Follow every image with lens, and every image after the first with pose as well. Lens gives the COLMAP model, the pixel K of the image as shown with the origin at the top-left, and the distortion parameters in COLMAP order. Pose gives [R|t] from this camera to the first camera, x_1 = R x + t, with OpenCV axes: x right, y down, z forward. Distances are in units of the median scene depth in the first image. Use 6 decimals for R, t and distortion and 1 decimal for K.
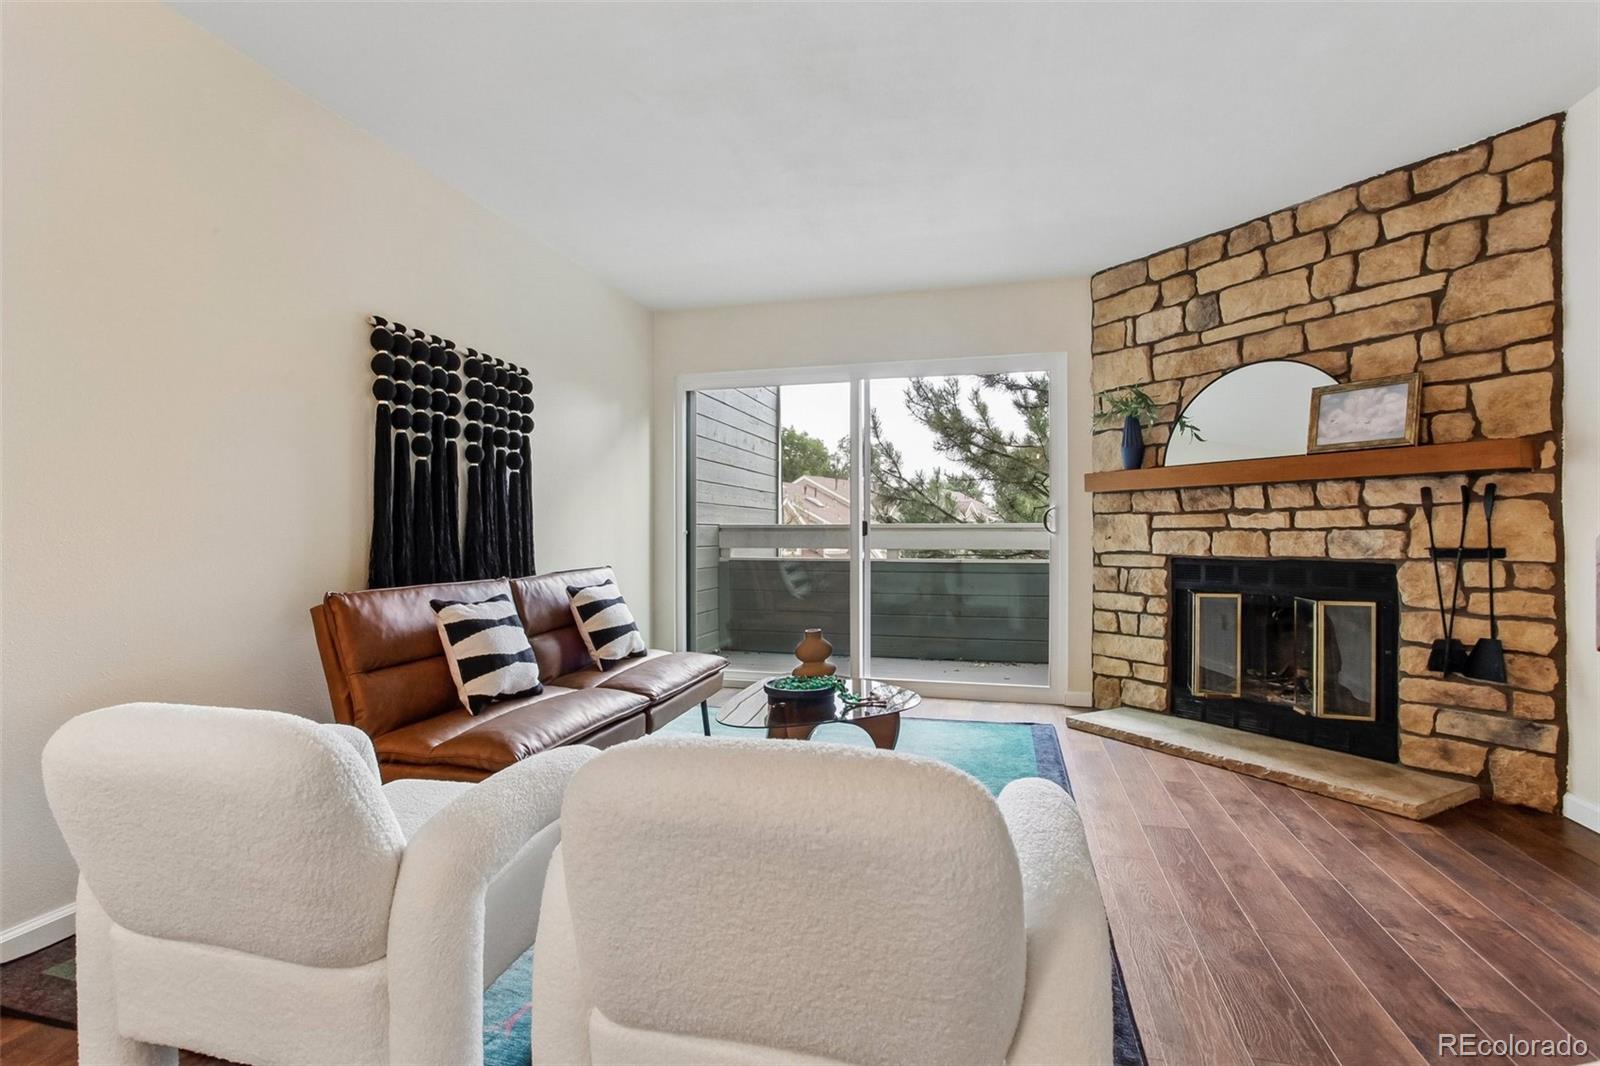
lens RADIAL K [[803.4, 0, 804.7], [0, 803.4, 515.0], [0, 0, 1]] dist [-0.061819, 0.038559]
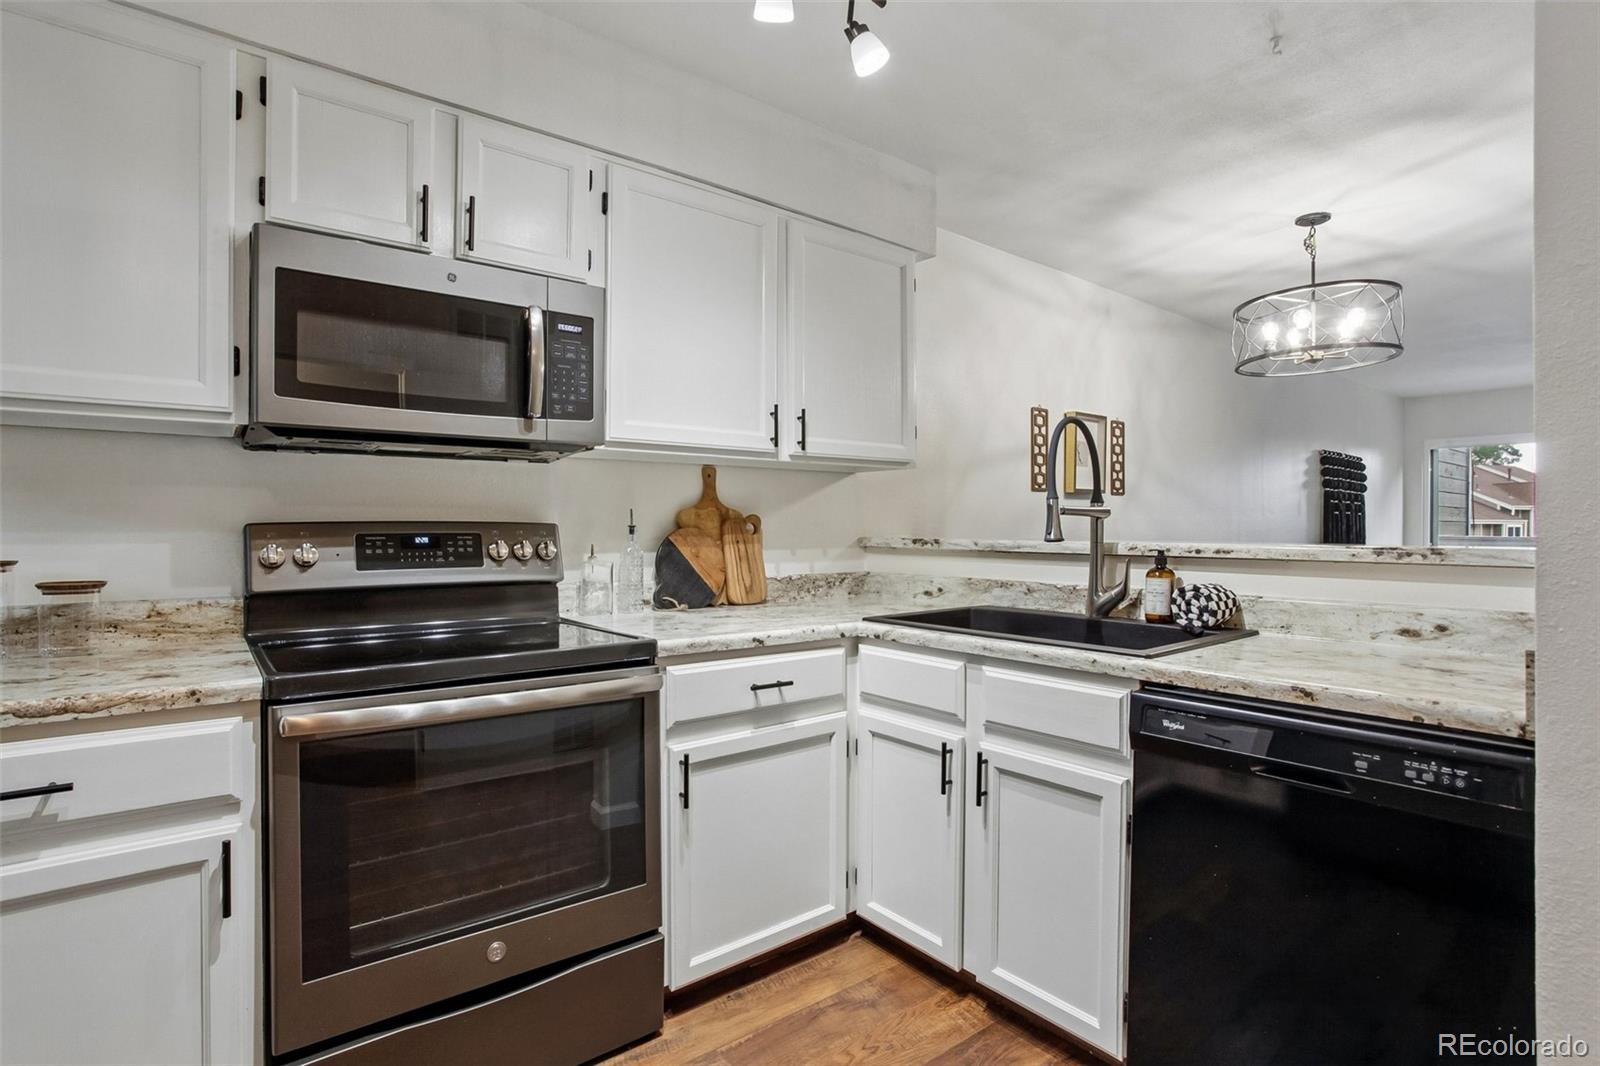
lens RADIAL K [[797.3, 0, 800.0], [0, 797.3, 533.0], [0, 0, 1]] dist [-0.063525, 0.038044]
pose [[0.795922, 0.001737, -0.605396, -0.277232], [0.013824, 0.999683, 0.021043, -0.062585], [0.605241, -0.025118, 0.795646, -1.132964]]
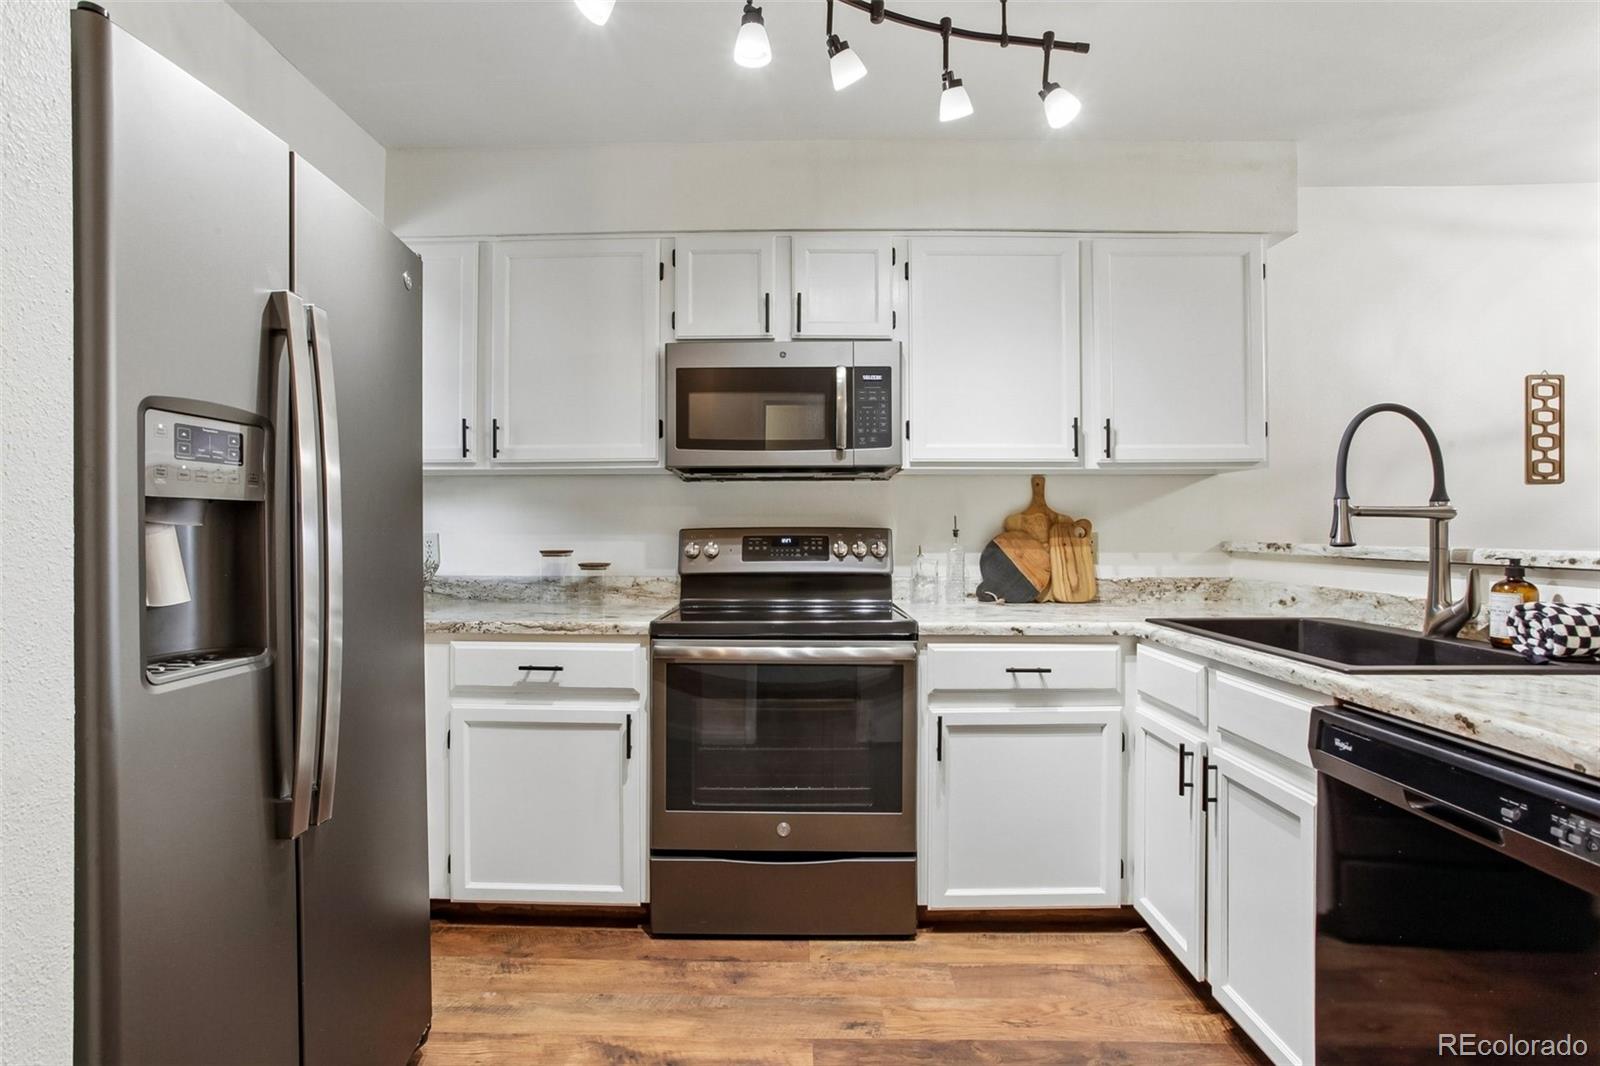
lens RADIAL K [[757.3, 0, 764.4], [0, 757.3, 532.4], [0, 0, 1]] dist [-0.037242, 0.030154]
pose [[0.246505, -0.002226, -0.969139, -0.134775], [0.020840, 0.999778, 0.003004, -0.060649], [0.968918, -0.020937, 0.246496, -1.067909]]
